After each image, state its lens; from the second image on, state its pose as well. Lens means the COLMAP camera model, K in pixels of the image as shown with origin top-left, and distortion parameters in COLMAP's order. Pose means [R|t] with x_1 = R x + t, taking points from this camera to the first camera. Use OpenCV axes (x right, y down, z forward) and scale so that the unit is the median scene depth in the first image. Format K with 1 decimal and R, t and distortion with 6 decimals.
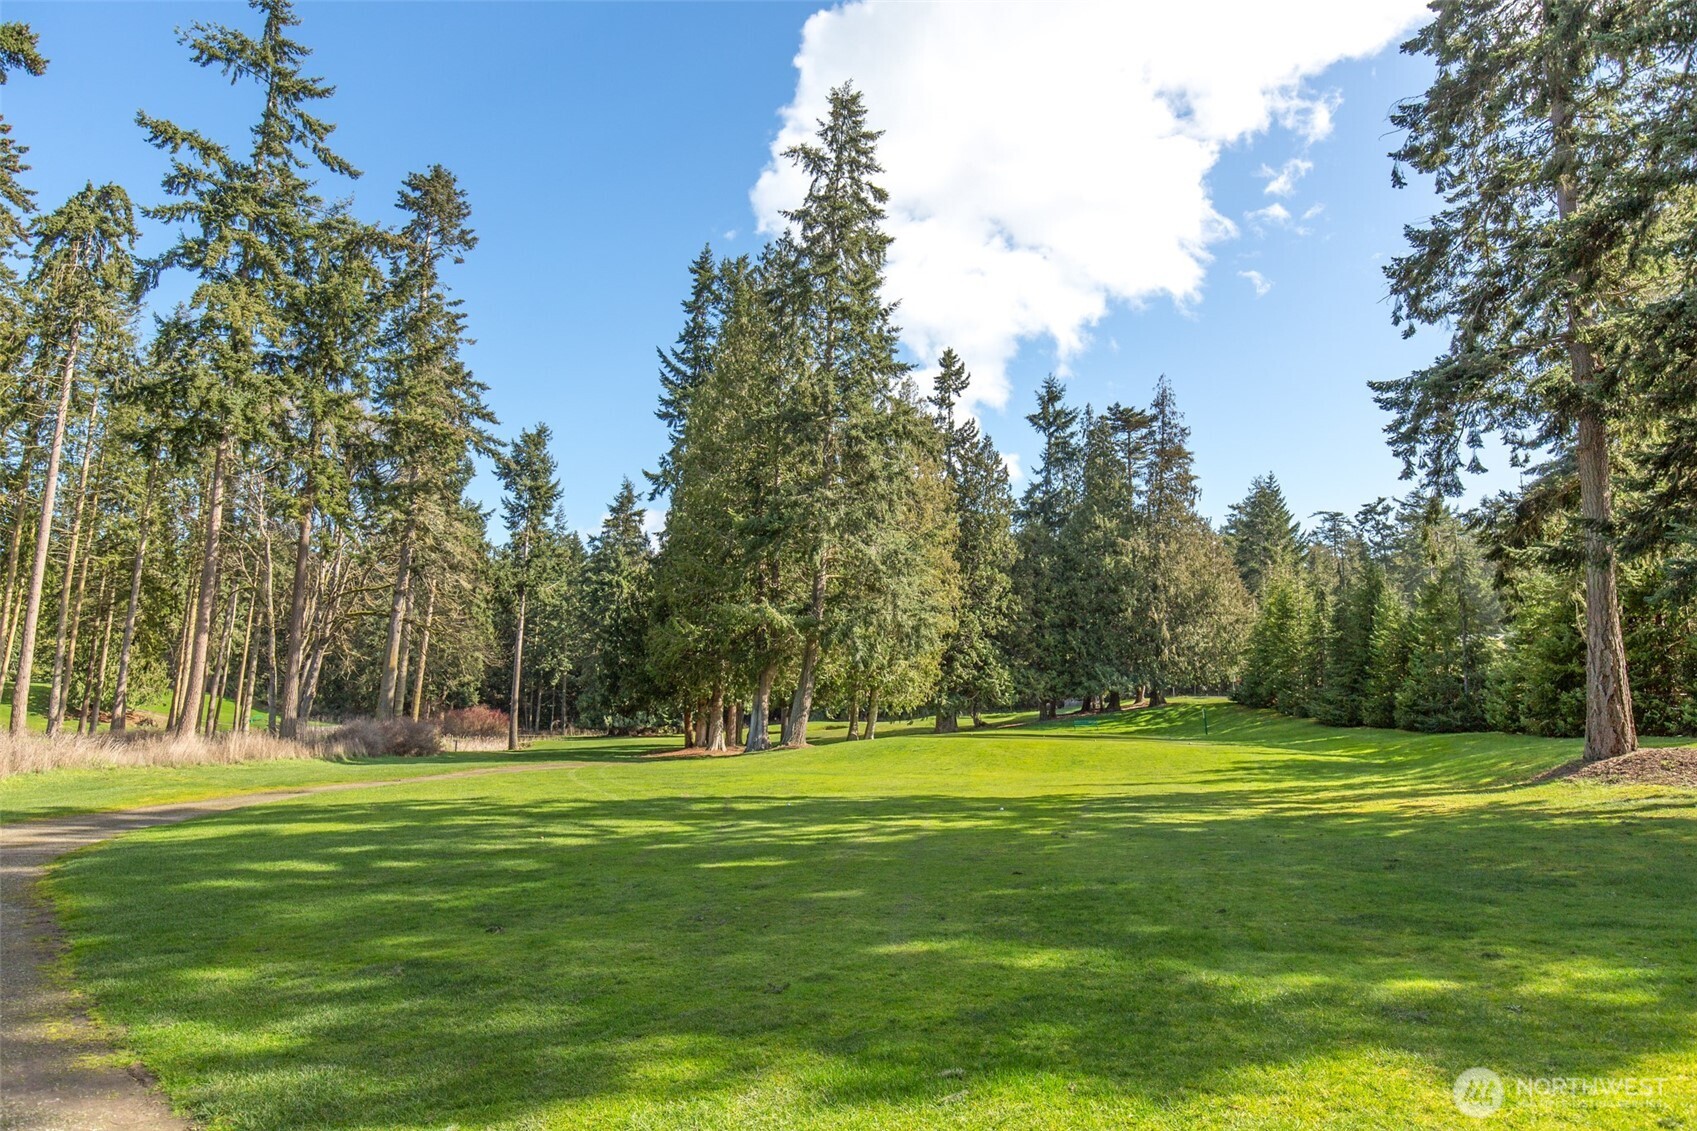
lens RADIAL K [[1037.0, 0, 848.9], [0, 1037.0, 595.1], [0, 0, 1]] dist [-0.003984, -0.024150]
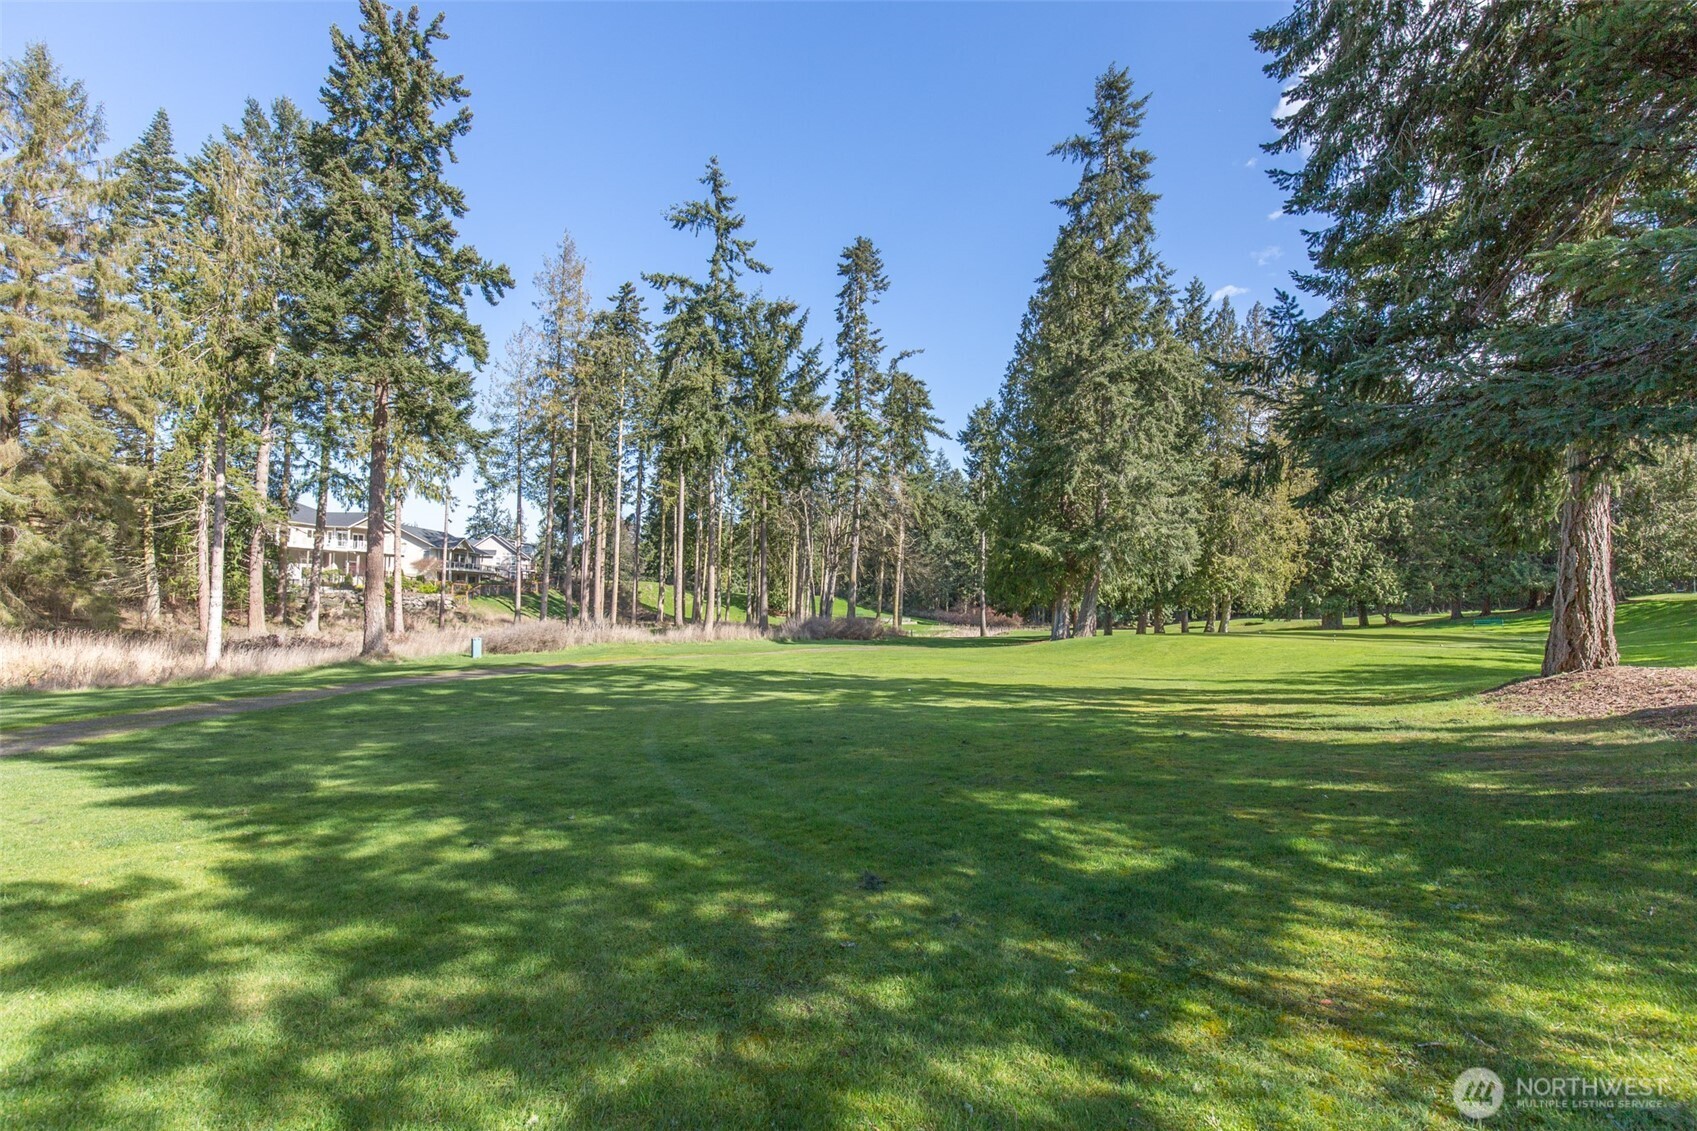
lens RADIAL K [[790.9, 0, 849.6], [0, 790.9, 600.0], [0, 0, 1]] dist [0.001619, 0.000156]
pose [[0.778939, -0.002239, -0.627095, 0.363754], [0.069215, 0.994191, 0.082425, -0.002558], [0.623268, -0.107608, 0.774569, 0.096282]]
